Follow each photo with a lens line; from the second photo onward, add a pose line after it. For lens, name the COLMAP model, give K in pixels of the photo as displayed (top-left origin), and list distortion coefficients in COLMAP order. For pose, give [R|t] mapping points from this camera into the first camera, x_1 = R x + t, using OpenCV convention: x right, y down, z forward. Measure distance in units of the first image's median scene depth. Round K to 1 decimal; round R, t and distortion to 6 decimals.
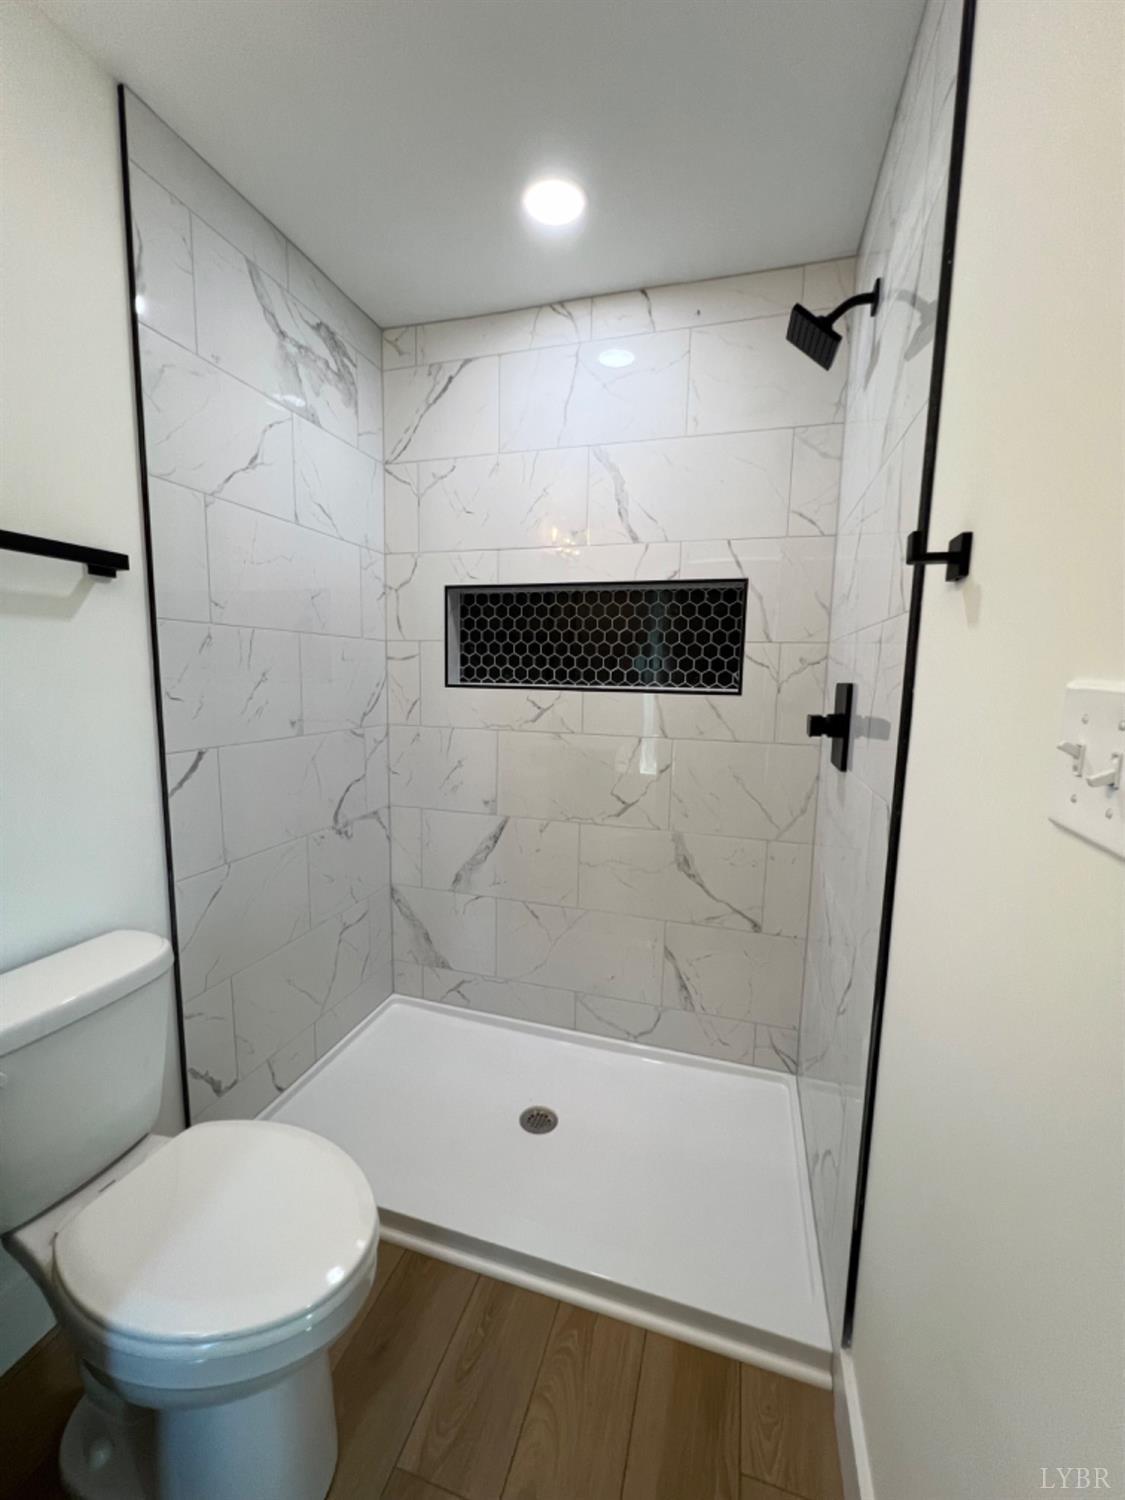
lens RADIAL K [[598.1, 0, 560.5], [0, 598.1, 747.4], [0, 0, 1]] dist [-0.001270, -0.000036]
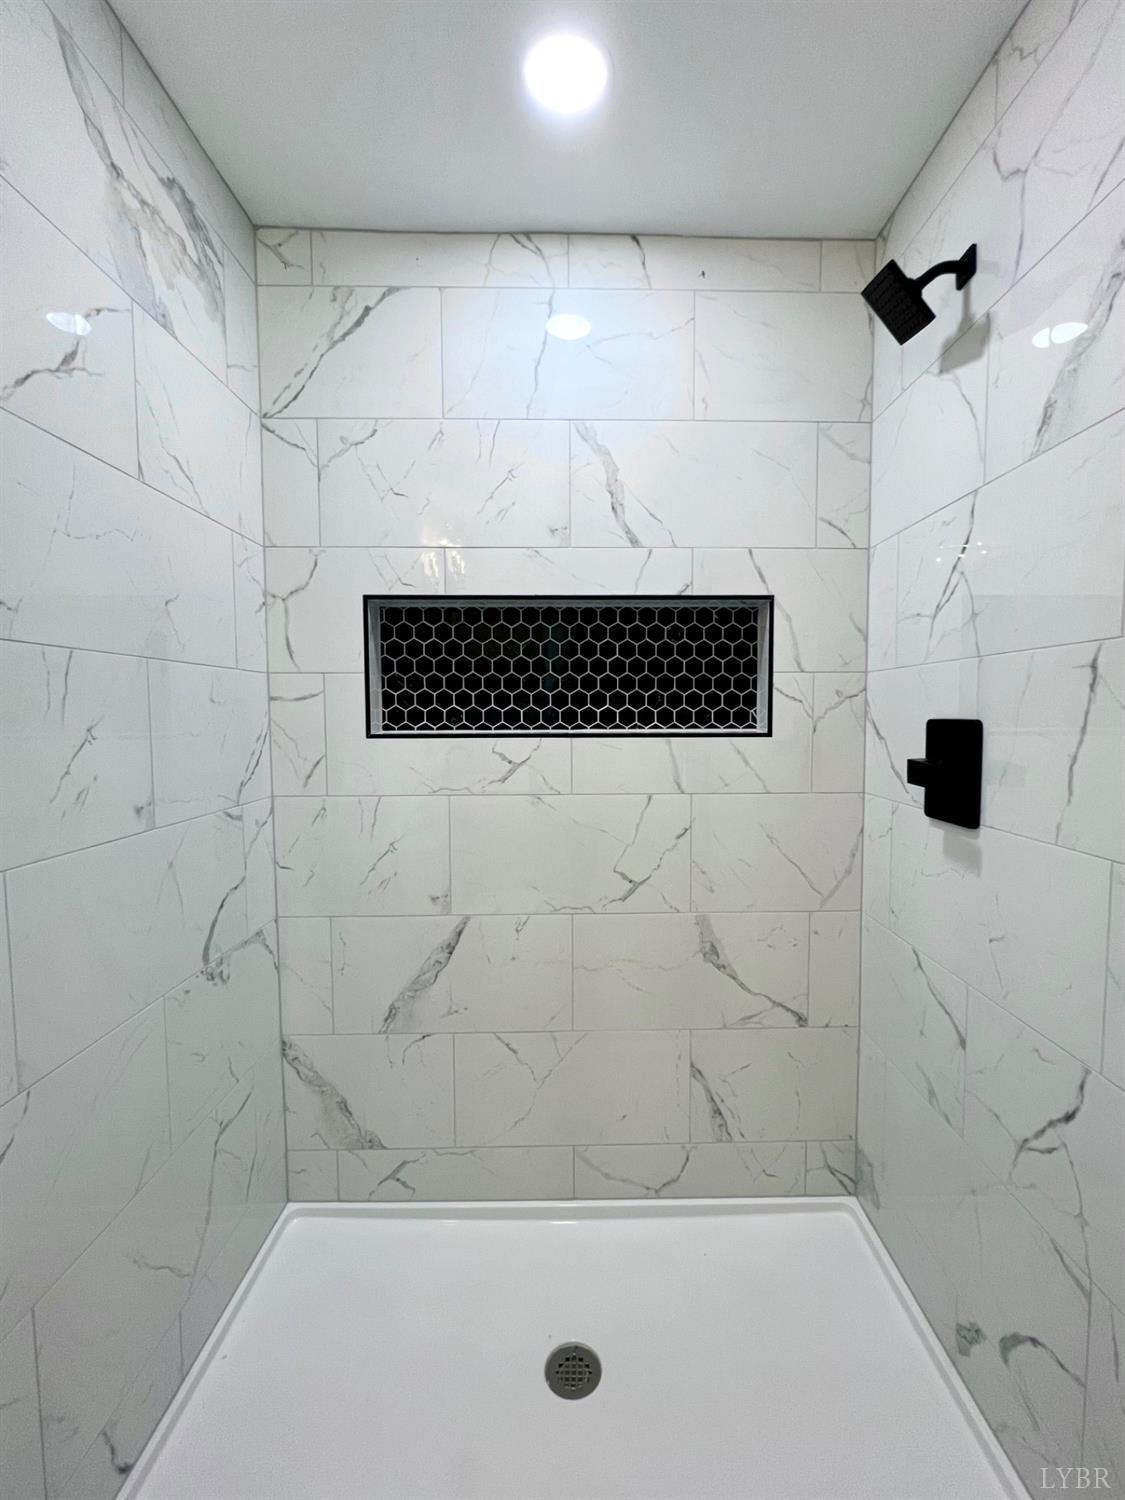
lens RADIAL K [[640.8, 0, 585.5], [0, 640.8, 749.2], [0, 0, 1]] dist [-0.002159, 0.000447]
pose [[0.950431, -0.040895, 0.308233, -0.199984], [0.060140, 0.996771, -0.053195, -0.036519], [-0.305063, 0.069096, 0.949822, 0.236123]]
